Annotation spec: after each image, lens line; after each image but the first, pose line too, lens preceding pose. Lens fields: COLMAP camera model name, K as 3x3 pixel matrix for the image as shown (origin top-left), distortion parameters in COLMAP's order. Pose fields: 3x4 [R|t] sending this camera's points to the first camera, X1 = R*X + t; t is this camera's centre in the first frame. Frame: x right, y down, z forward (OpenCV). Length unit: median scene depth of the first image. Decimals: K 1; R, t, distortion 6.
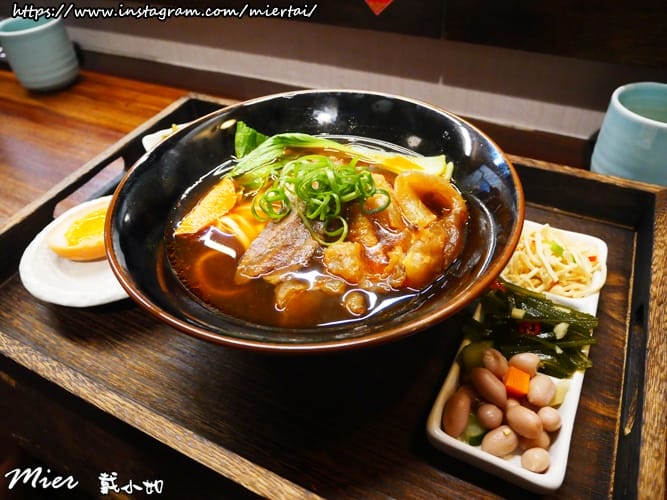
lens RADIAL K [[502.2, 0, 333.5], [0, 502.2, 250.0], [0, 0, 1]] dist [-0.034355, 0.003609]
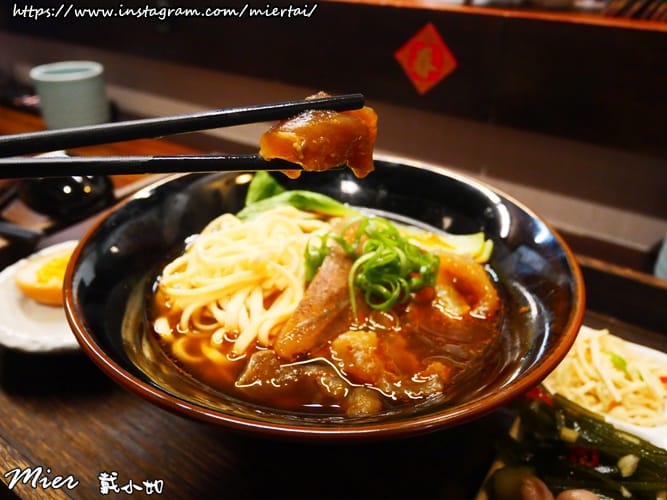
lens RADIAL K [[519.8, 0, 333.5], [0, 519.8, 250.0], [0, 0, 1]] dist [-0.012761, -0.009605]
pose [[0.990775, 0.124475, -0.053579, 0.017718], [-0.132994, 0.969042, -0.208015, 0.059421], [0.026028, 0.213222, 0.976657, 0.144512]]
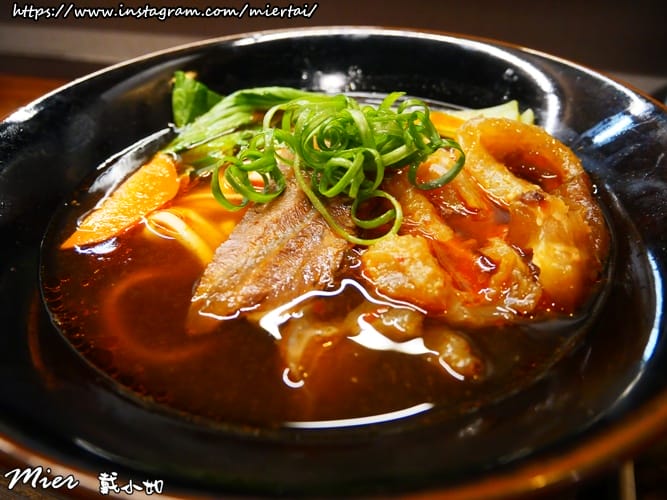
lens RADIAL K [[502.2, 0, 333.5], [0, 502.2, 250.0], [0, 0, 1]] dist [-0.034355, 0.003609]
pose [[0.990958, -0.062749, 0.118592, -0.103099], [0.072059, 0.994506, -0.075923, 0.031781], [-0.113176, 0.083782, 0.990036, 0.468849]]
